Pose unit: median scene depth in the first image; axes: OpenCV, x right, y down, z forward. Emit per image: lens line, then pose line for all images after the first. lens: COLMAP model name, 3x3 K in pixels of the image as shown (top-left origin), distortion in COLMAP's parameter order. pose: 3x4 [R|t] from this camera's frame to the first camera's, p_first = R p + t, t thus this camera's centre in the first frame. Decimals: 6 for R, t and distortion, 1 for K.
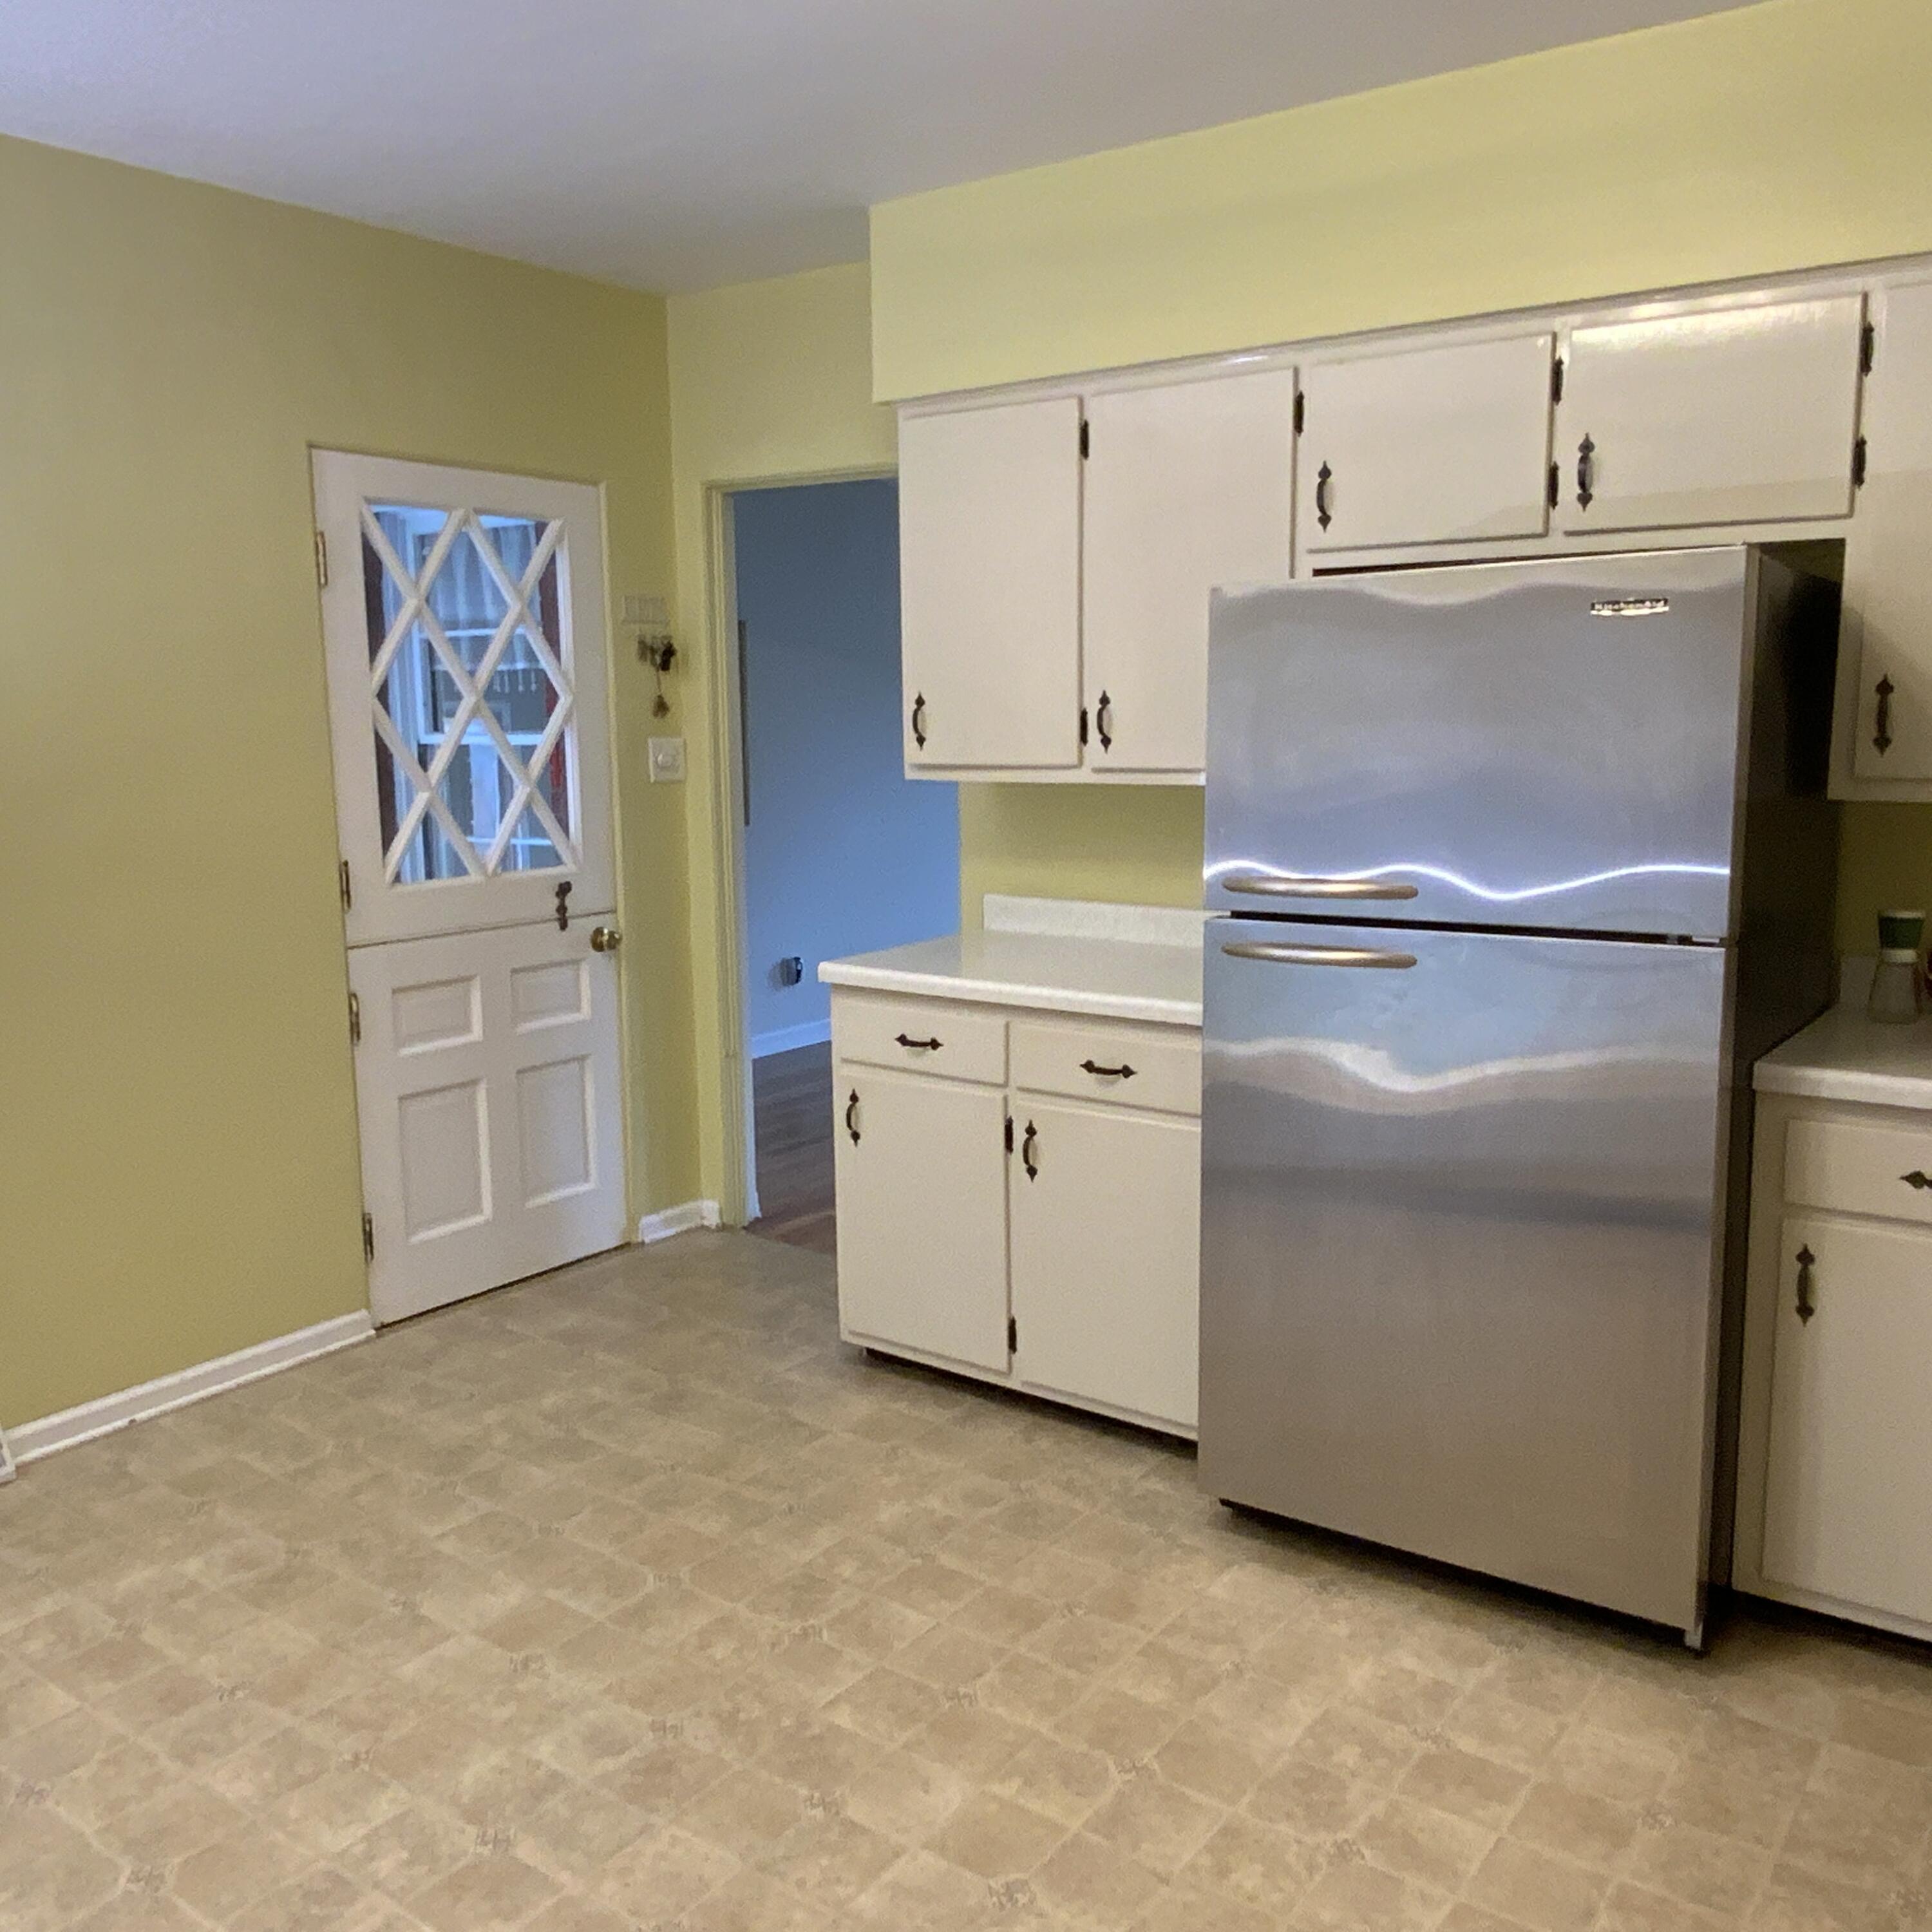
lens RADIAL K [[1706.0, 0, 979.5], [0, 1706.0, 958.1], [0, 0, 1]] dist [0.048473, -0.062764]
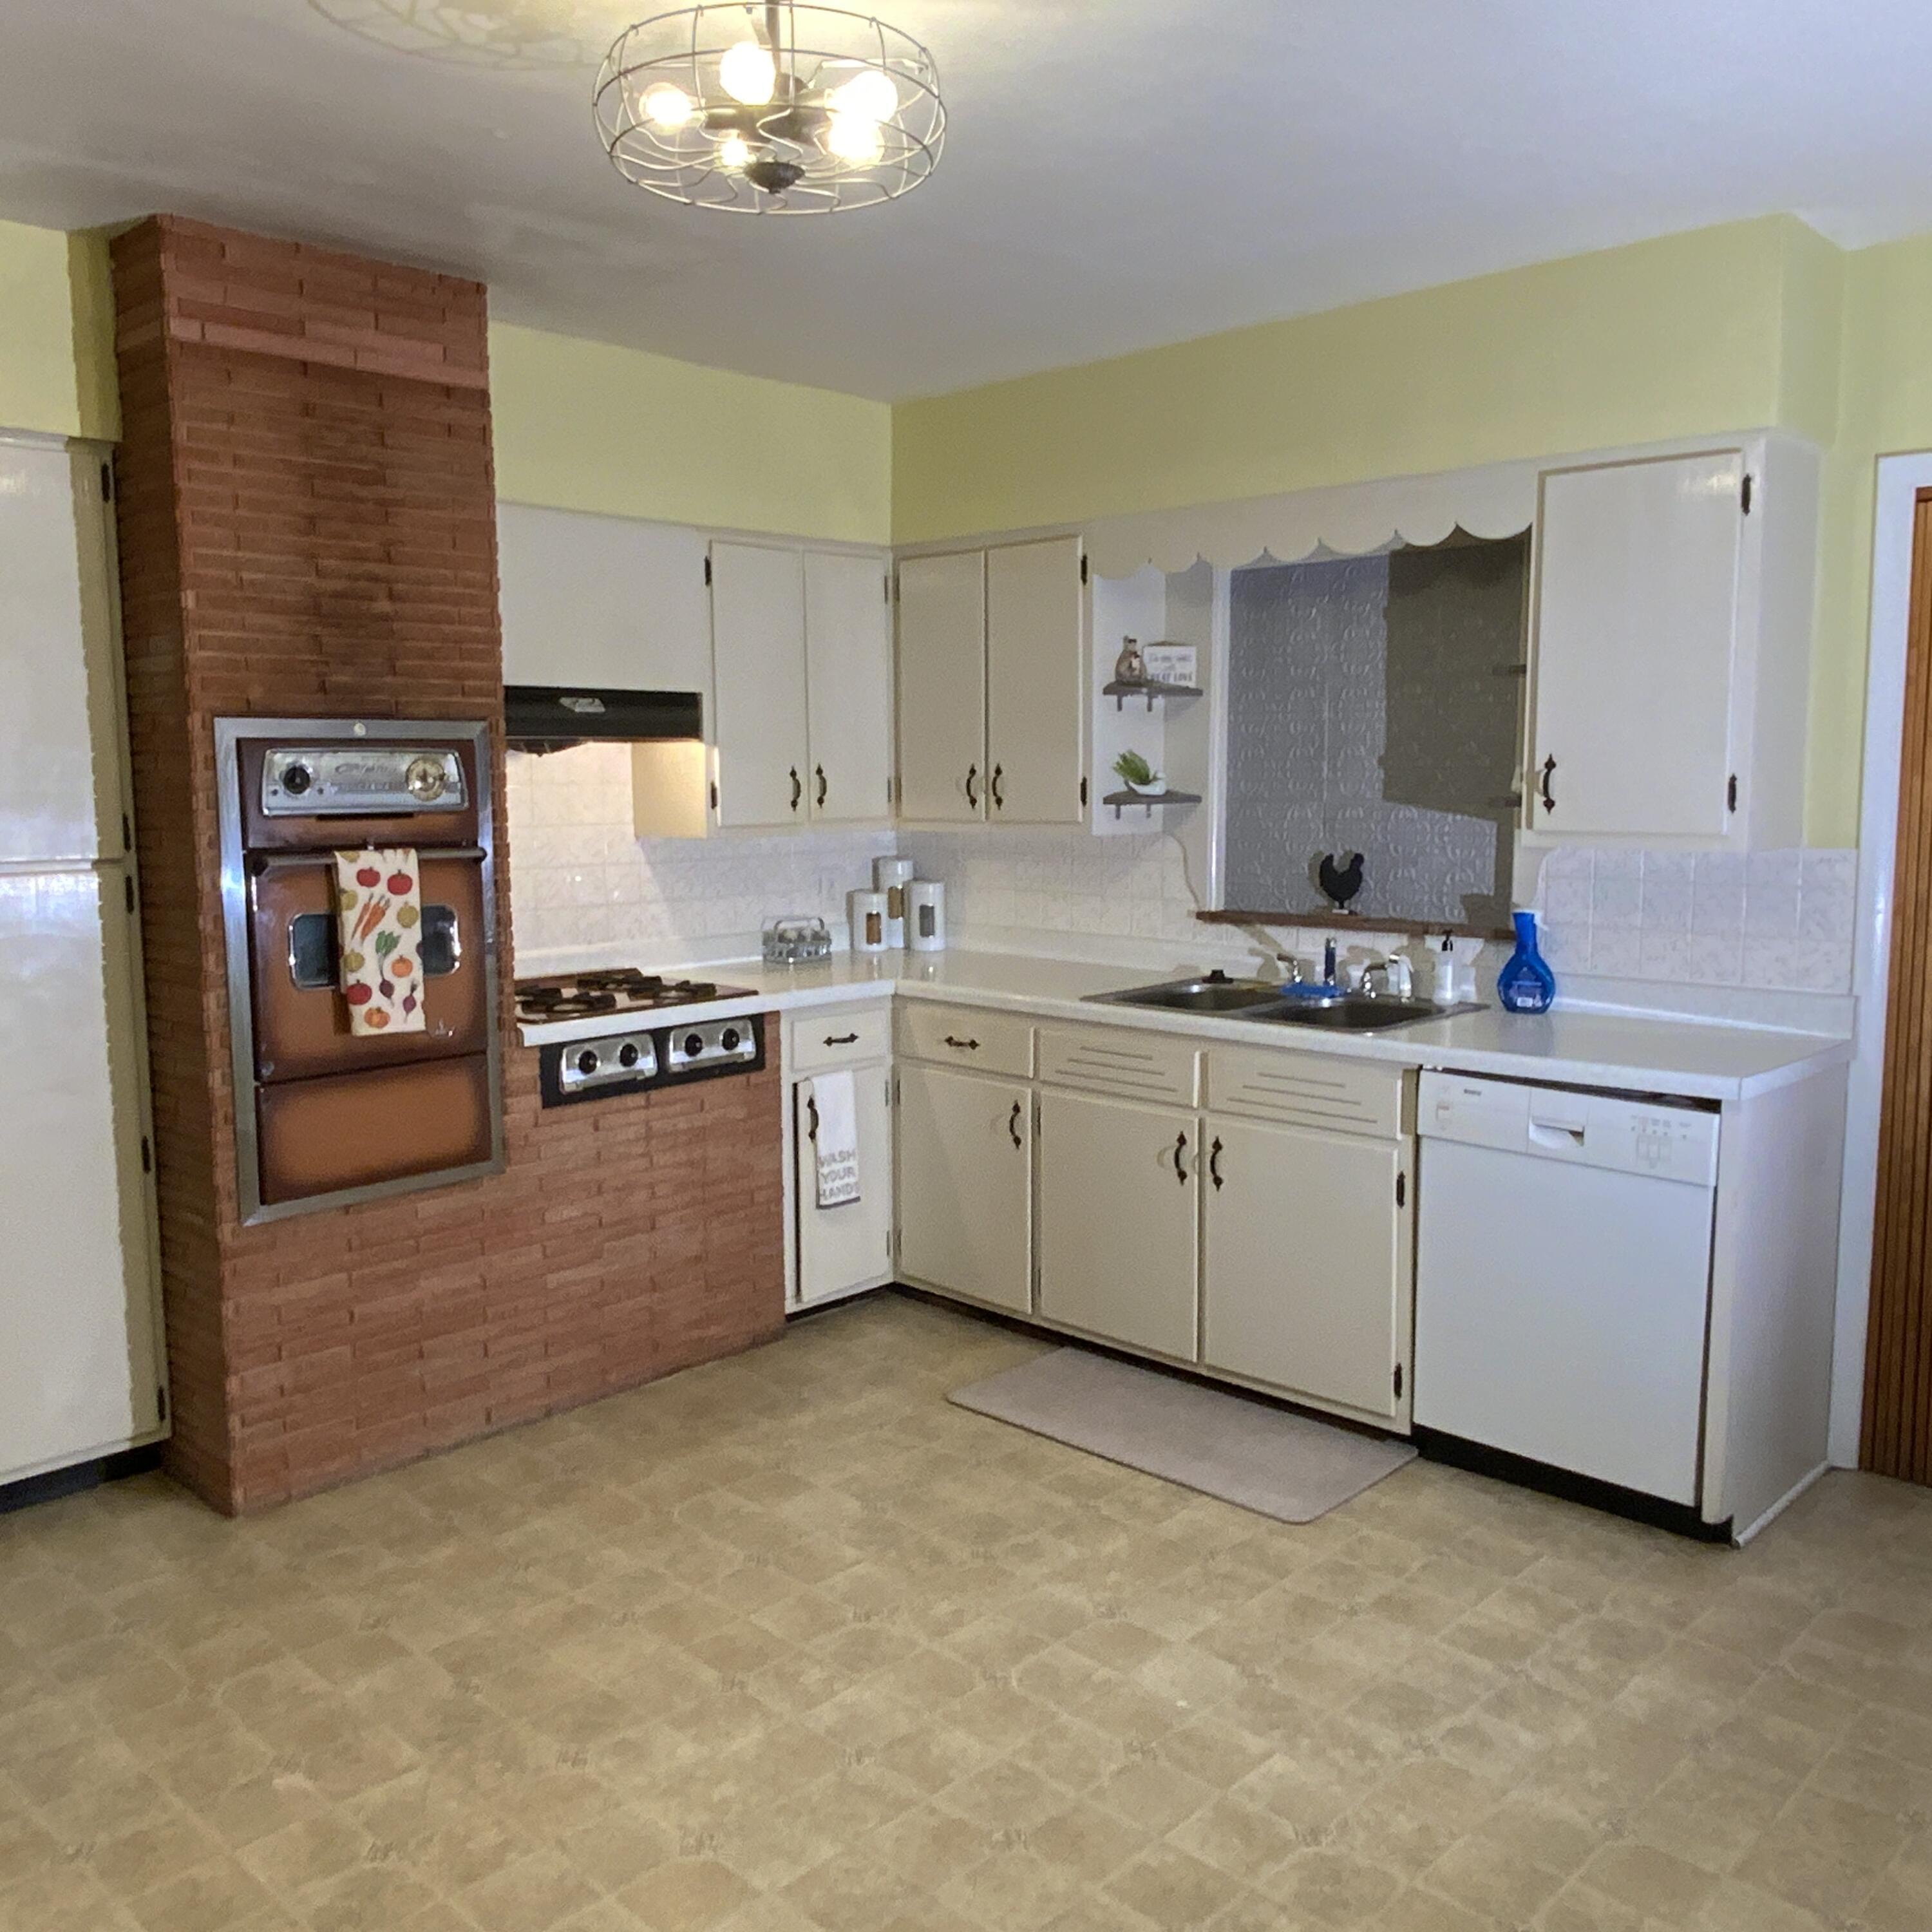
lens RADIAL K [[1706.0, 0, 972.4], [0, 1706.0, 958.3], [0, 0, 1]] dist [0.048473, -0.062764]
pose [[-0.990359, 0.006007, 0.138391, -0.262643], [0.042255, 0.964544, 0.260519, -0.247039], [-0.131919, 0.263855, -0.955499, 1.569277]]
